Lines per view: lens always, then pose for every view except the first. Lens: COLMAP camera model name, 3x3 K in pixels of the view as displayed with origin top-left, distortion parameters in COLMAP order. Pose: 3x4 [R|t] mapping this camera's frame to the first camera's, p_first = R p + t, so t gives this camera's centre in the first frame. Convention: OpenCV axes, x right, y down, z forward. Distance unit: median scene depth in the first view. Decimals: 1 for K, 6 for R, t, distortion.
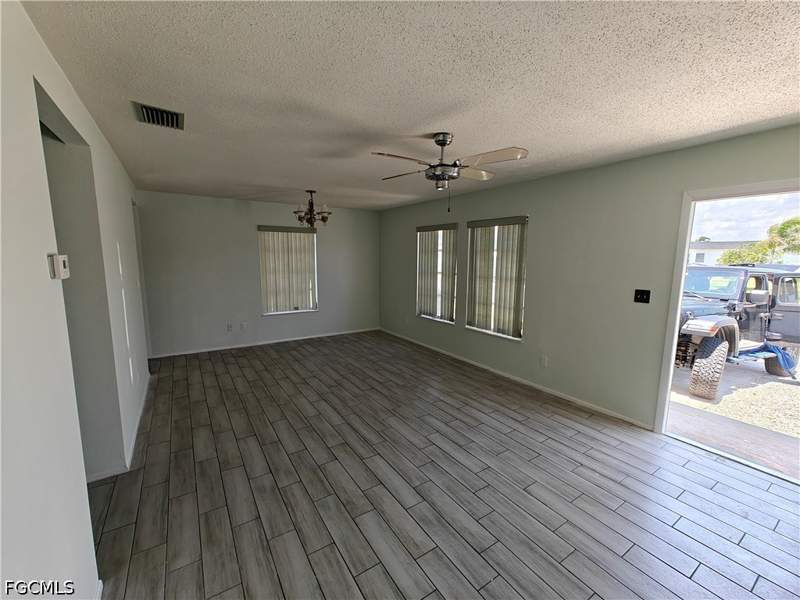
lens RADIAL K [[337.4, 0, 396.2], [0, 337.4, 300.2], [0, 0, 1]] dist [-0.002731, 0.002046]
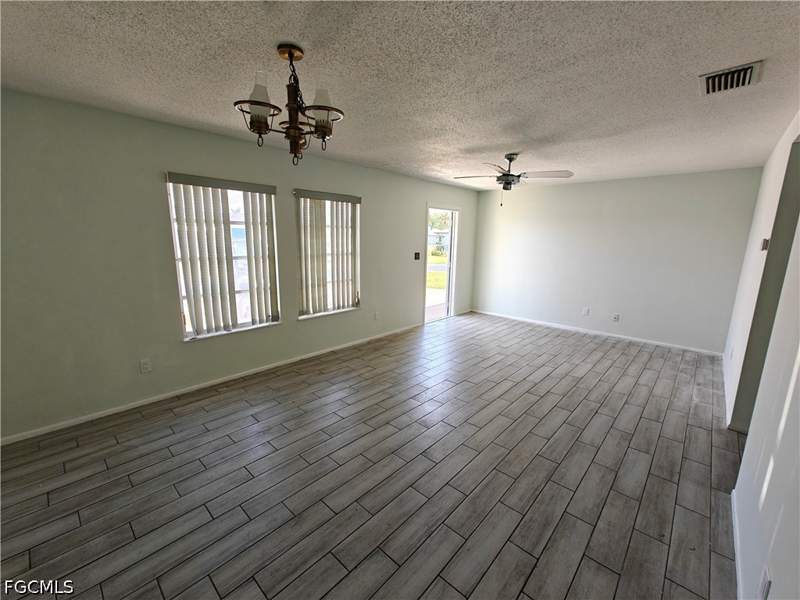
lens RADIAL K [[337.4, 0, 402.5], [0, 337.4, 303.2], [0, 0, 1]] dist [-0.002731, 0.002046]
pose [[-0.259192, -0.197723, 0.945370, -0.715669], [0.109322, 0.966524, 0.232120, -0.137922], [-0.959619, 0.163513, -0.228900, 1.063522]]
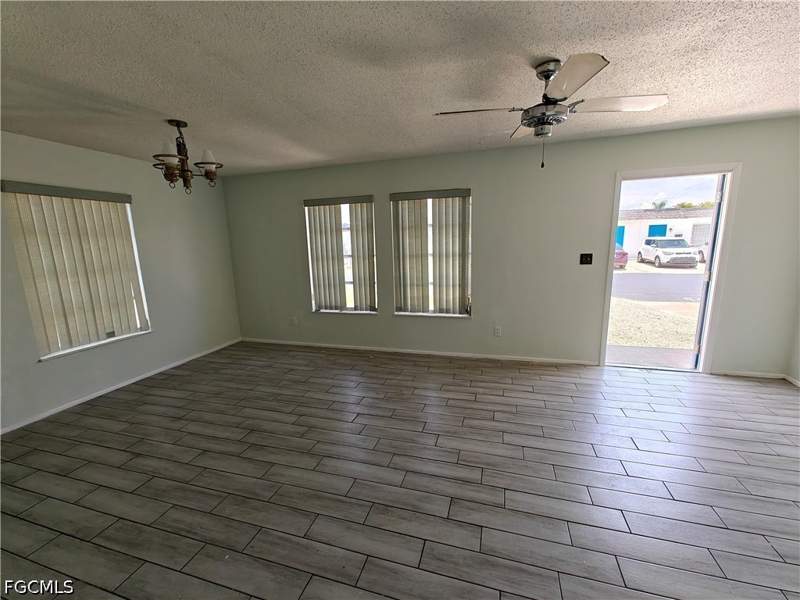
lens RADIAL K [[337.4, 0, 398.7], [0, 337.4, 302.1], [0, 0, 1]] dist [-0.002731, 0.002046]
pose [[0.762386, -0.144422, 0.630801, -0.390430], [0.119608, 0.989431, 0.081972, -0.026383], [-0.635973, 0.012954, 0.771603, 0.344706]]
